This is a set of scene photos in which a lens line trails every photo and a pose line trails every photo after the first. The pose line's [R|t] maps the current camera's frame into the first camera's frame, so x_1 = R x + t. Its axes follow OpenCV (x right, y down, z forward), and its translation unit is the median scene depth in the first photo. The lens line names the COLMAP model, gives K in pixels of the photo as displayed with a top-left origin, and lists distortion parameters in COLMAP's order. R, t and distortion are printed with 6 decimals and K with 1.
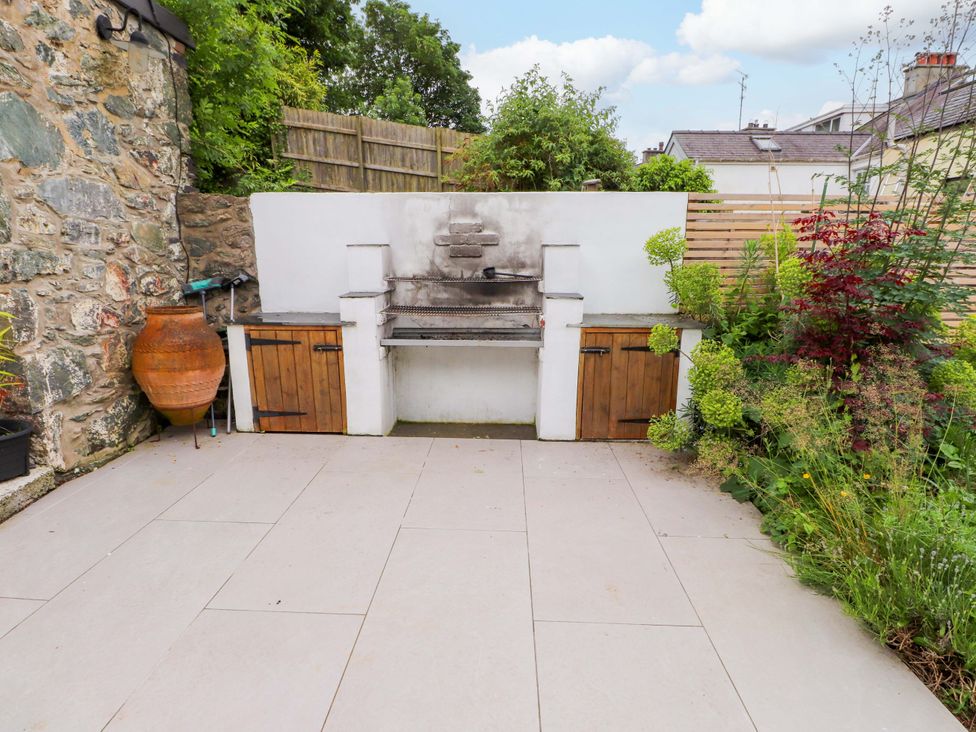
lens RADIAL K [[509.5, 0, 486.4], [0, 509.5, 366.3], [0, 0, 1]] dist [-0.000064, -0.013088]
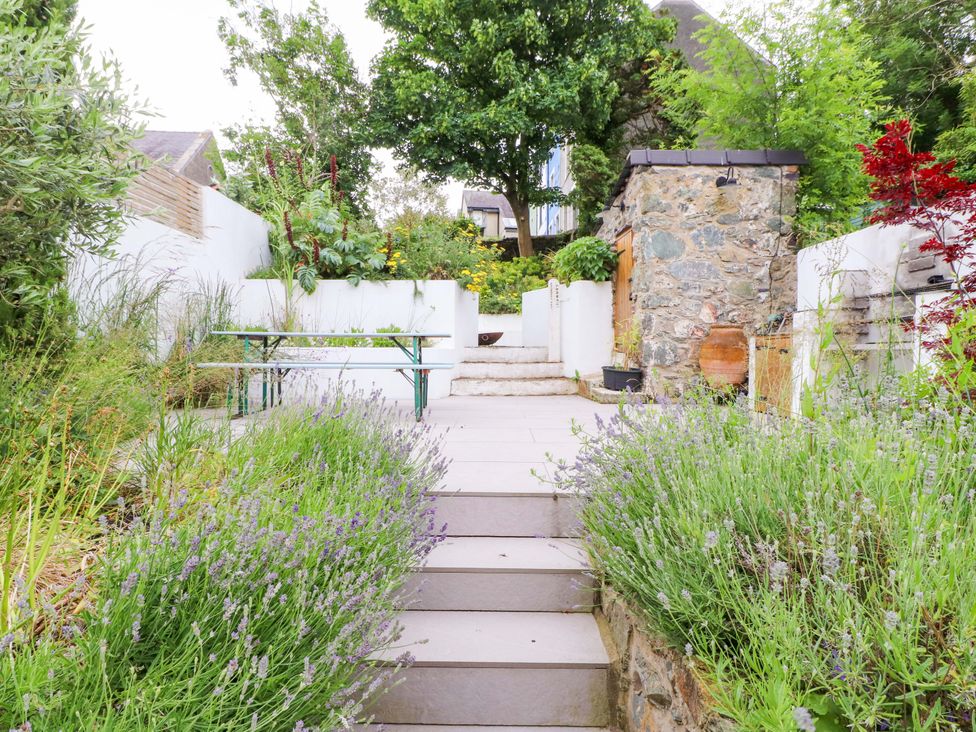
lens RADIAL K [[509.5, 0, 486.1], [0, 509.5, 364.7], [0, 0, 1]] dist [-0.000064, -0.013088]
pose [[0.021199, 0.017807, -0.999617, 1.092473], [-0.228982, 0.973351, 0.012483, 0.176376], [0.973200, 0.228630, 0.024712, 0.212477]]
